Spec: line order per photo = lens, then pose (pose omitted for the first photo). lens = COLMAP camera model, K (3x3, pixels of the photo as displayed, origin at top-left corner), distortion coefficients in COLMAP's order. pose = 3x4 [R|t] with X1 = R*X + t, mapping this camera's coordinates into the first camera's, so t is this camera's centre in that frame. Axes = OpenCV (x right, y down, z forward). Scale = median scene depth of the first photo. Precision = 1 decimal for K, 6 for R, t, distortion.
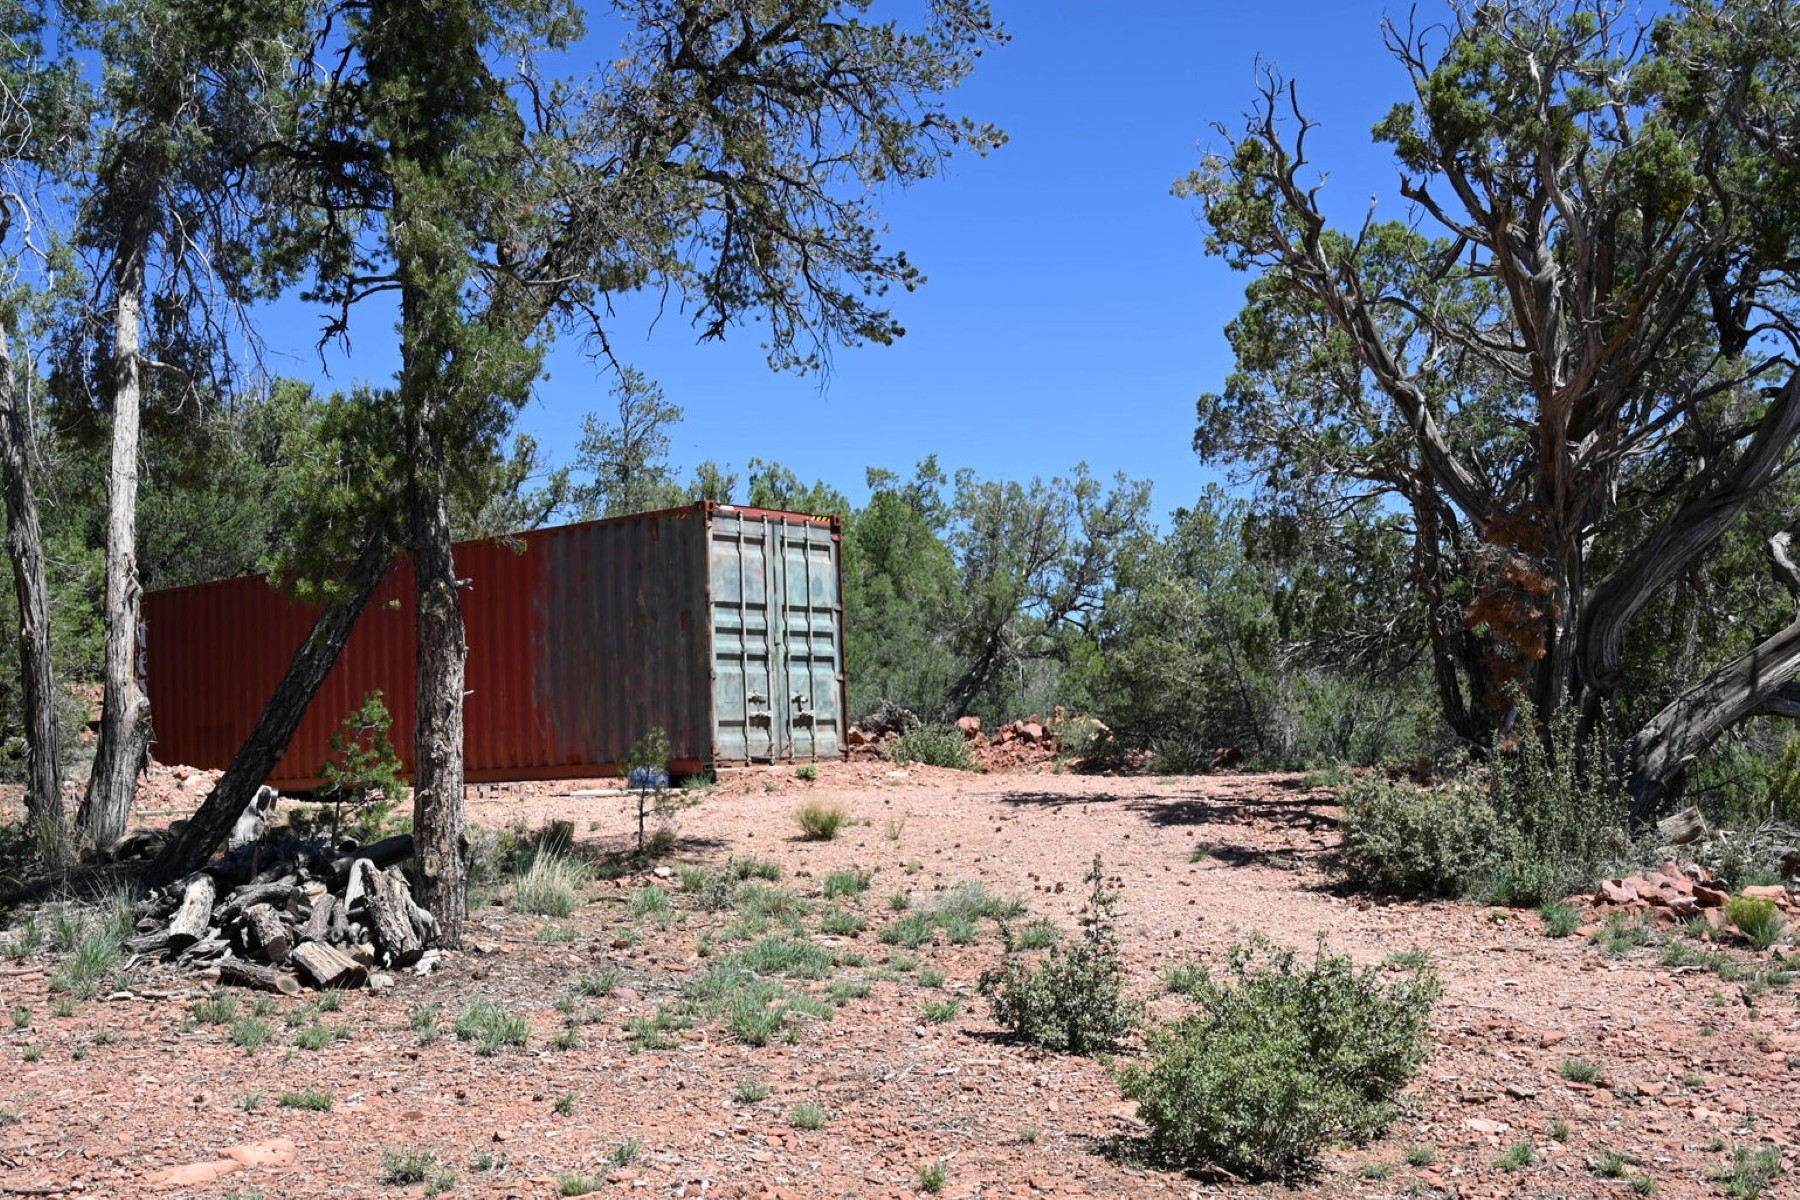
lens RADIAL K [[1966.9, 0, 899.7], [0, 1966.9, 597.6], [0, 0, 1]] dist [0.001947, 0.000000]
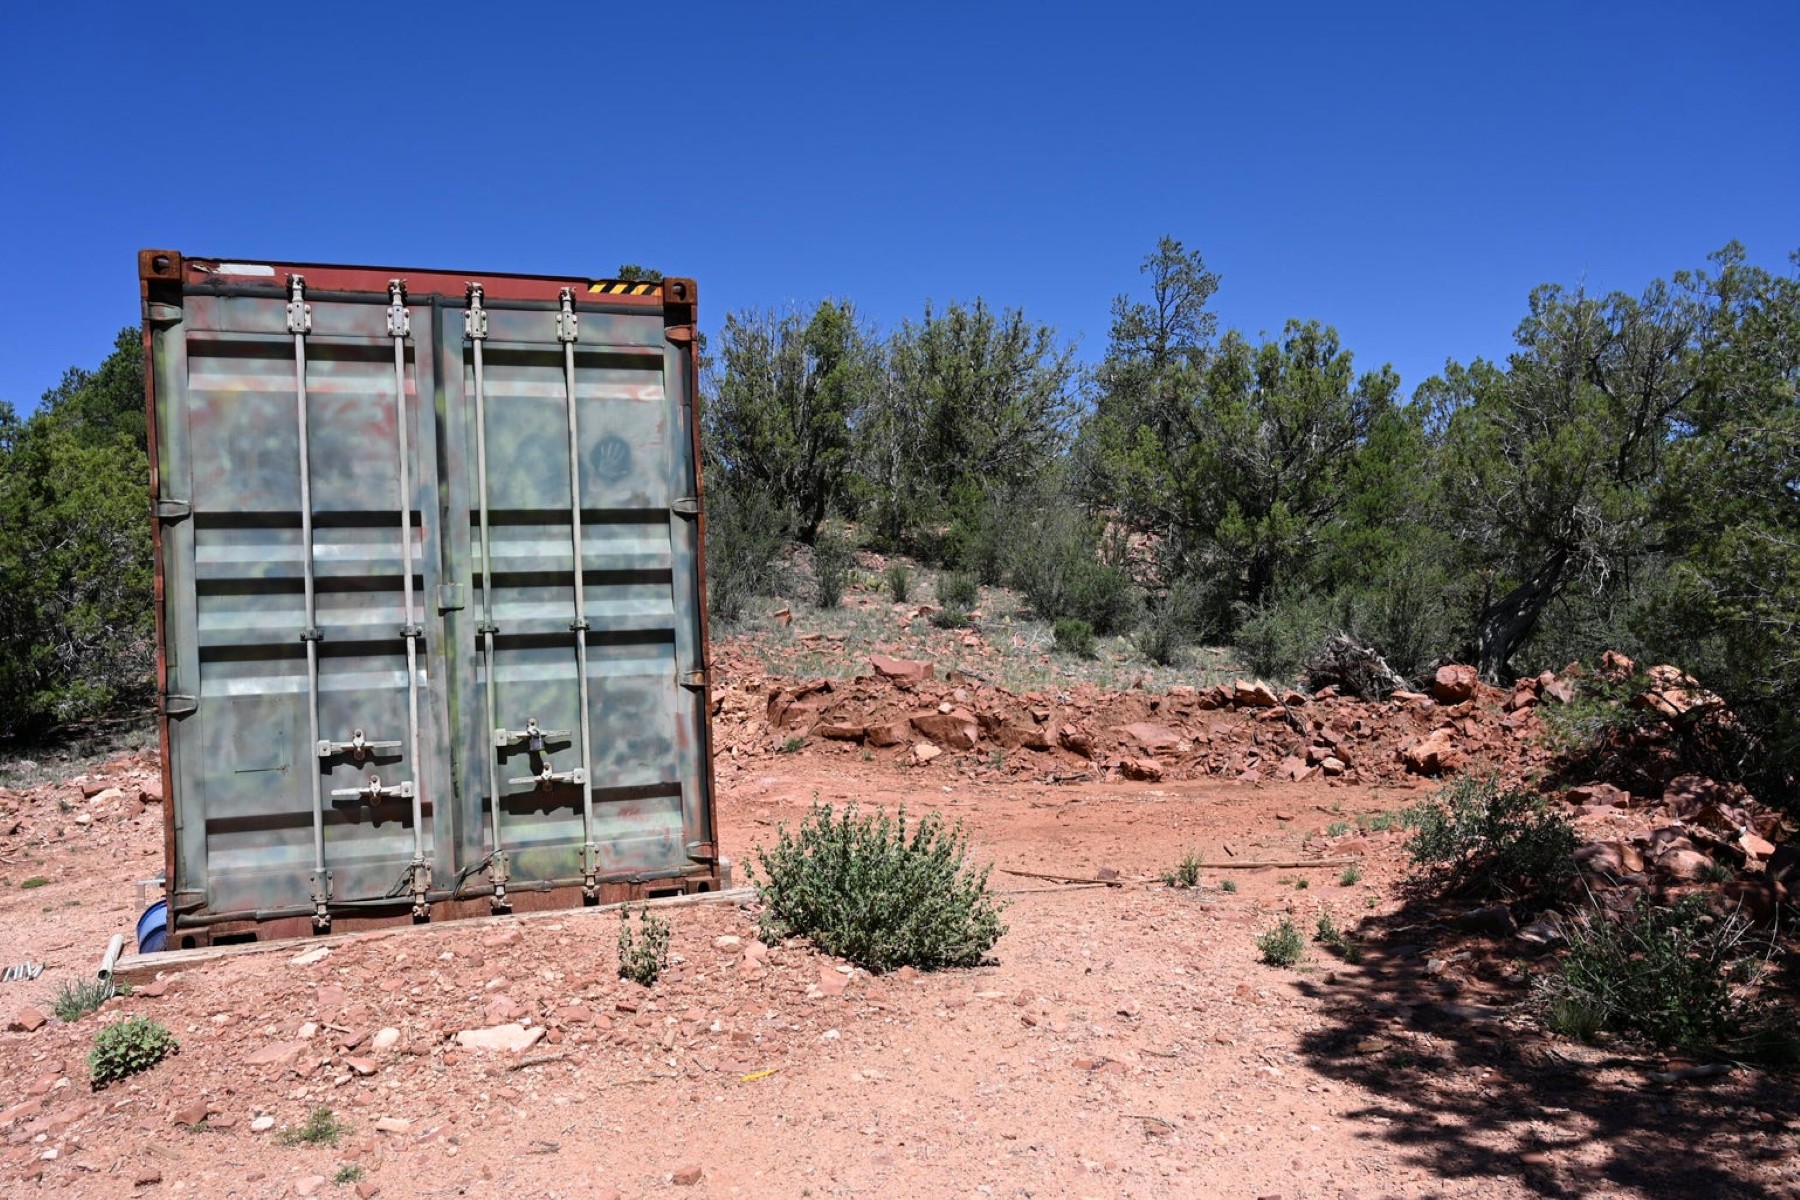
lens RADIAL K [[1314.5, 0, 899.7], [0, 1314.5, 612.9], [0, 0, 1]] dist [-0.000867, -0.000912]
pose [[0.842565, -0.014034, -0.538412, 0.154559], [0.058214, 0.996177, 0.065133, 0.012094], [0.535439, -0.086222, 0.840161, 0.808737]]
